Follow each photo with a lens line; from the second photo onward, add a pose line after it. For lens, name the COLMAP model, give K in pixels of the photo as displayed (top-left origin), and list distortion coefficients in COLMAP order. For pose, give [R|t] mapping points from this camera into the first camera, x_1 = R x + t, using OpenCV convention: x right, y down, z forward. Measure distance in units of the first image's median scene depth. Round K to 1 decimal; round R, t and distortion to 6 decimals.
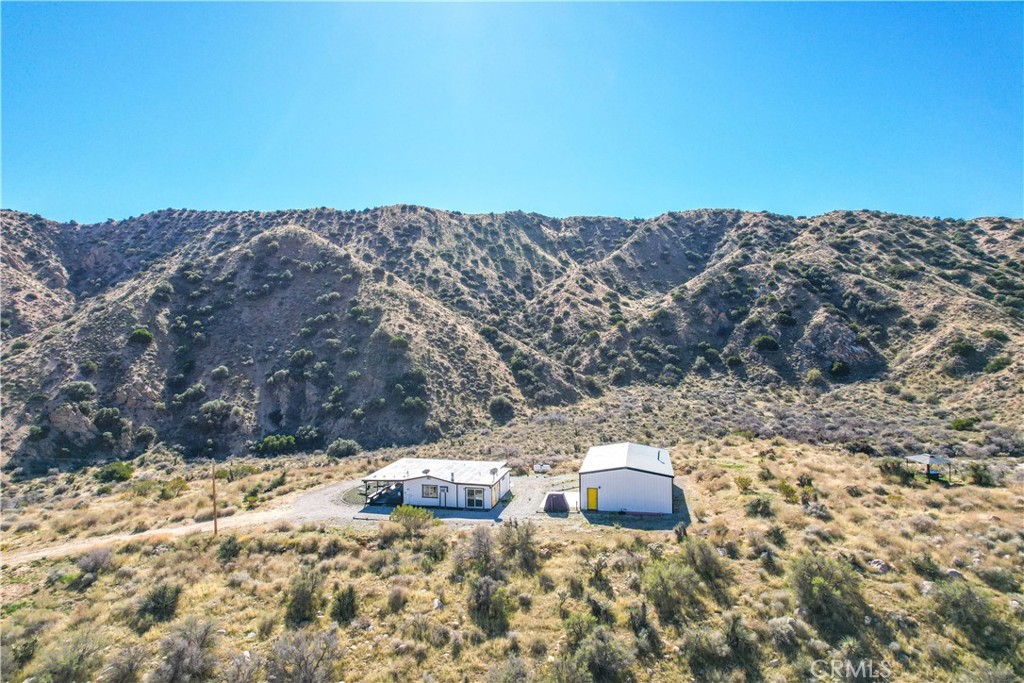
lens RADIAL K [[654.5, 0, 509.1], [0, 654.5, 343.2], [0, 0, 1]] dist [-0.085443, 0.077383]
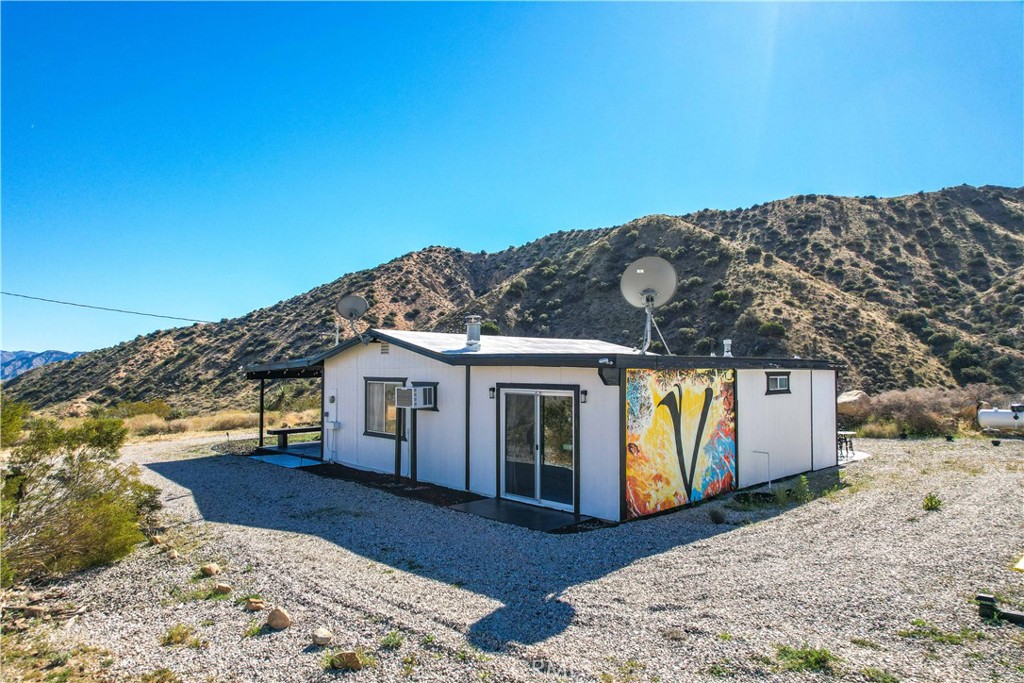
lens RADIAL K [[655.5, 0, 505.0], [0, 655.5, 343.5], [0, 0, 1]] dist [-0.078048, 0.071657]
pose [[0.818258, -0.018648, -0.574548, 0.007841], [-0.009805, 0.998876, -0.046383, 0.043618], [0.574767, 0.043587, 0.817155, 0.170358]]
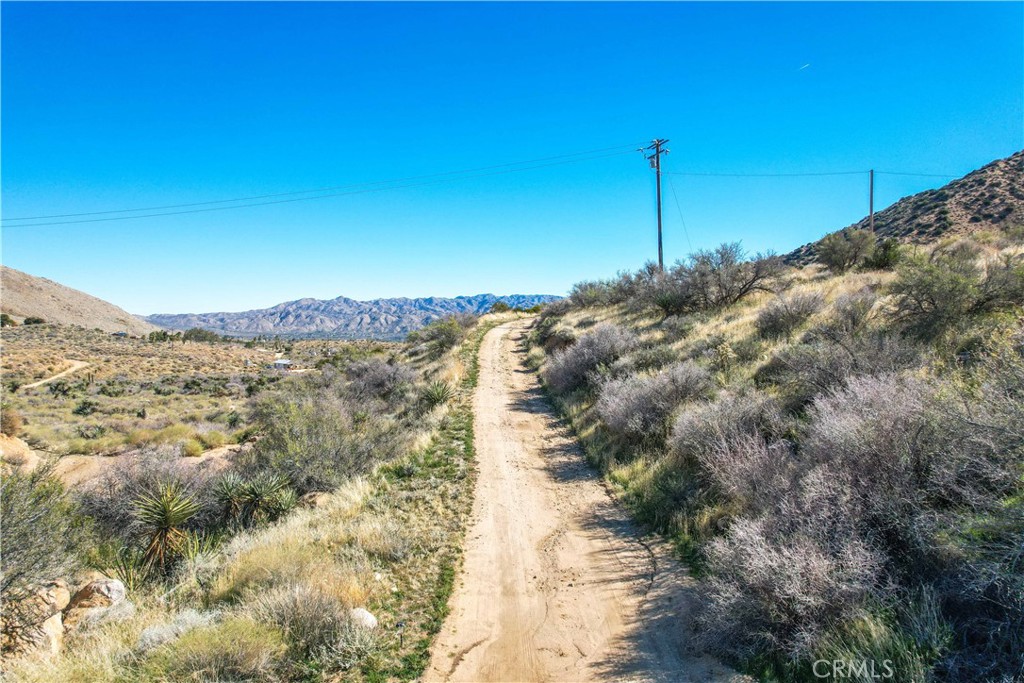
lens RADIAL K [[655.6, 0, 504.9], [0, 655.6, 339.2], [0, 0, 1]] dist [-0.071188, 0.068658]
pose [[0.184918, 0.039779, -0.981949, 0.046248], [0.003895, 0.999143, 0.041209, 0.061727], [0.982746, -0.011445, 0.184604, 0.069991]]
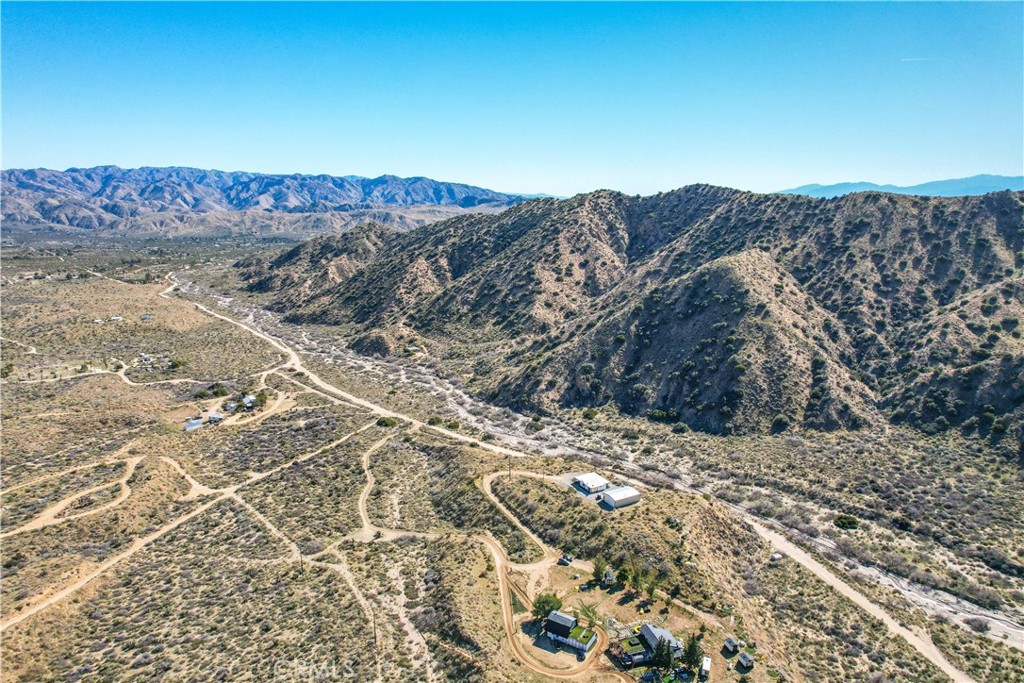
lens RADIAL K [[655.6, 0, 504.9], [0, 655.6, 339.2], [0, 0, 1]] dist [-0.071188, 0.068658]
pose [[0.647238, 0.186540, -0.739112, 0.564723], [-0.020047, 0.973426, 0.228121, -0.374977], [0.762024, -0.132832, 0.633778, -0.458903]]
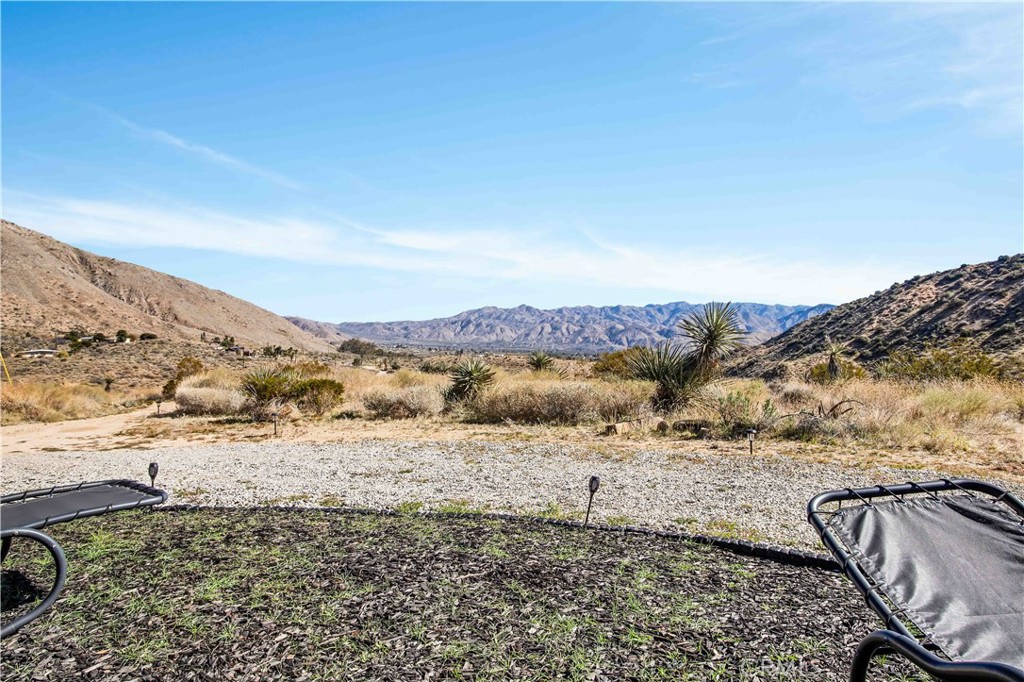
lens RADIAL K [[699.2, 0, 512.0], [0, 699.2, 341.0], [0, 0, 1]] dist [-0.077659, 0.097936]
pose [[-0.080751, 0.027889, -0.996344, -0.039441], [0.000503, 0.999609, 0.027940, 0.046049], [0.996734, 0.001755, -0.080734, 0.226725]]
